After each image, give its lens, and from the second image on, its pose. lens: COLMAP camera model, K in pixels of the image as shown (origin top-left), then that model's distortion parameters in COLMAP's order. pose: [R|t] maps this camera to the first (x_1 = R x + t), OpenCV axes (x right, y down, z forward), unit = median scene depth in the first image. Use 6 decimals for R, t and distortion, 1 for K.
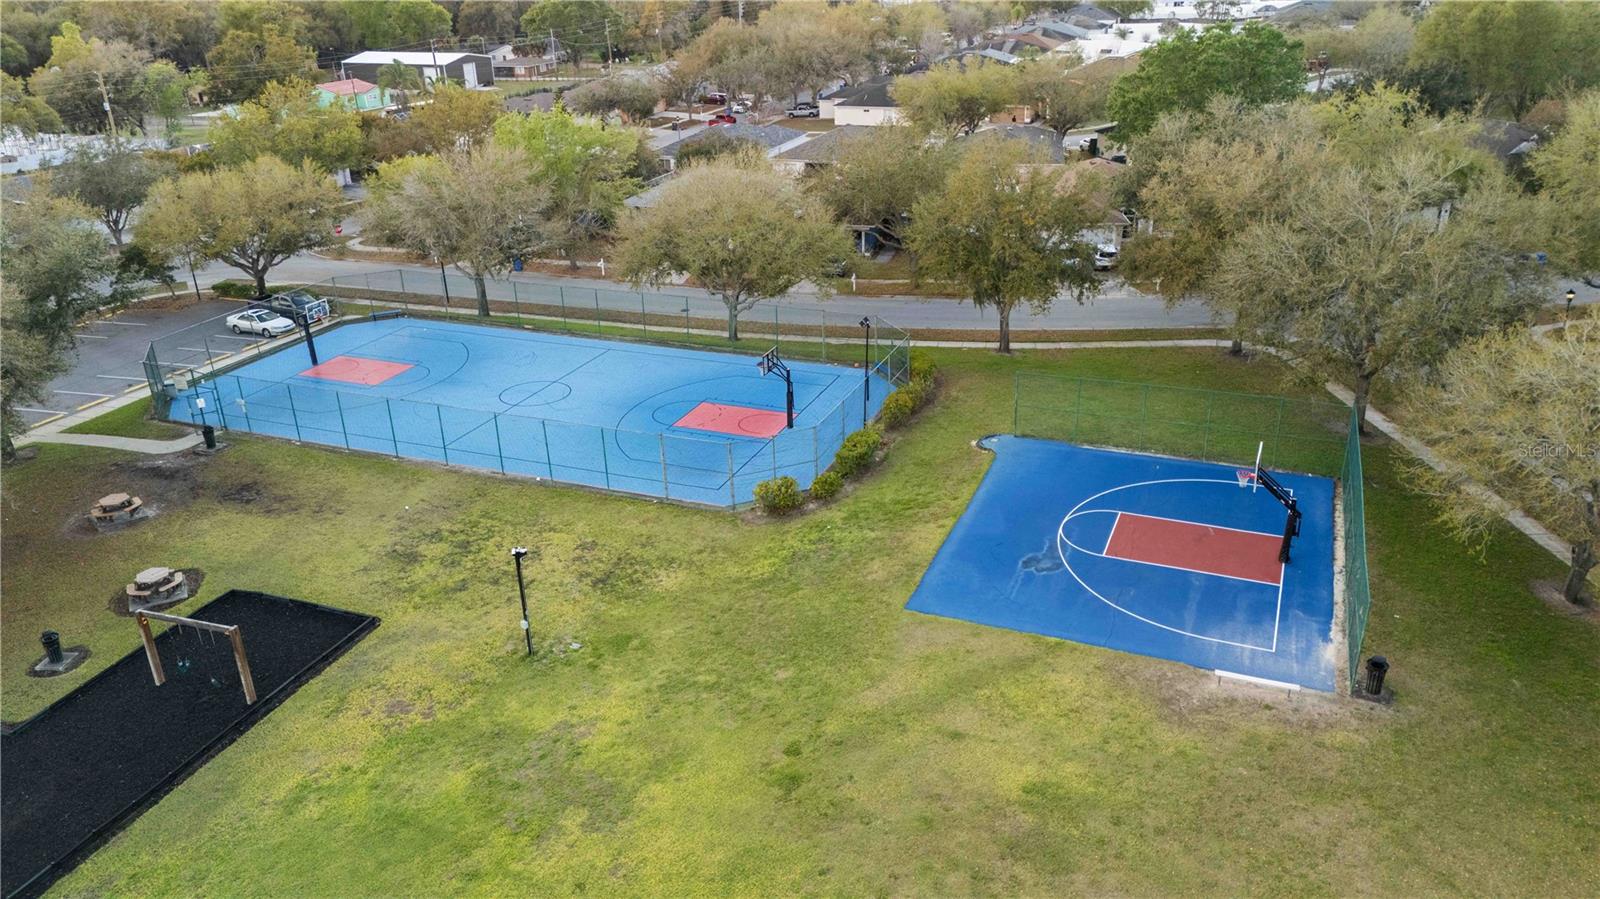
lens RADIAL K [[1161.1, 0, 800.0], [0, 1161.1, 449.5], [0, 0, 1]] dist [0.076238, -0.087565]
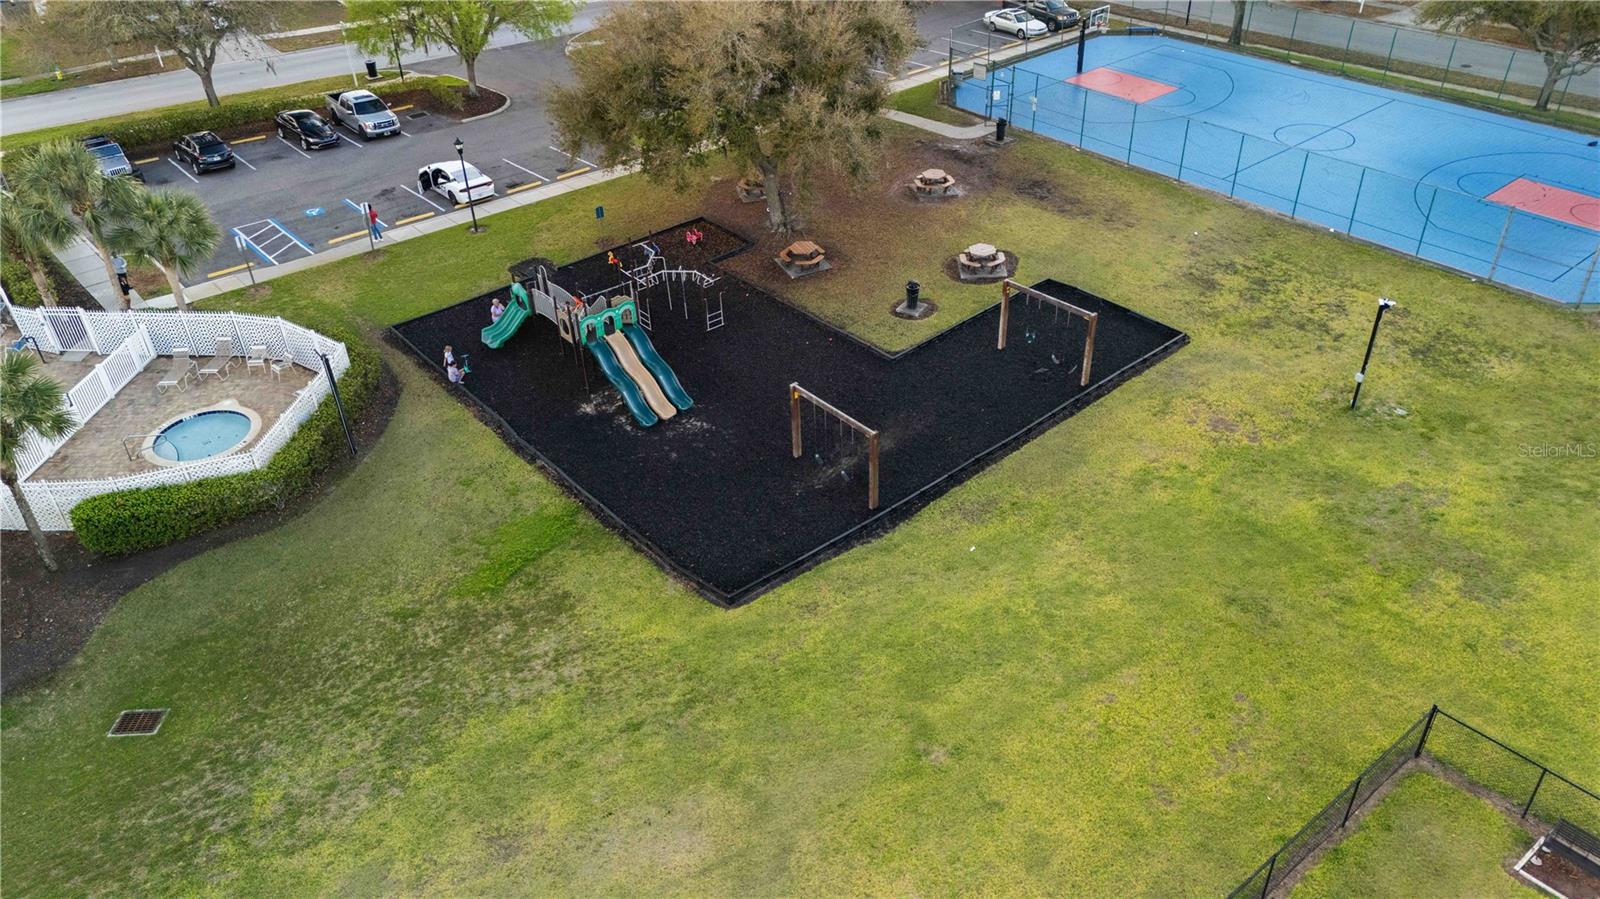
lens RADIAL K [[1161.1, 0, 800.0], [0, 1161.1, 449.5], [0, 0, 1]] dist [0.076238, -0.087565]
pose [[0.881940, 0.272575, -0.384557, -0.218070], [-0.184364, 0.950328, 0.250773, 0.039993], [0.433810, -0.150268, 0.888385, -0.075464]]
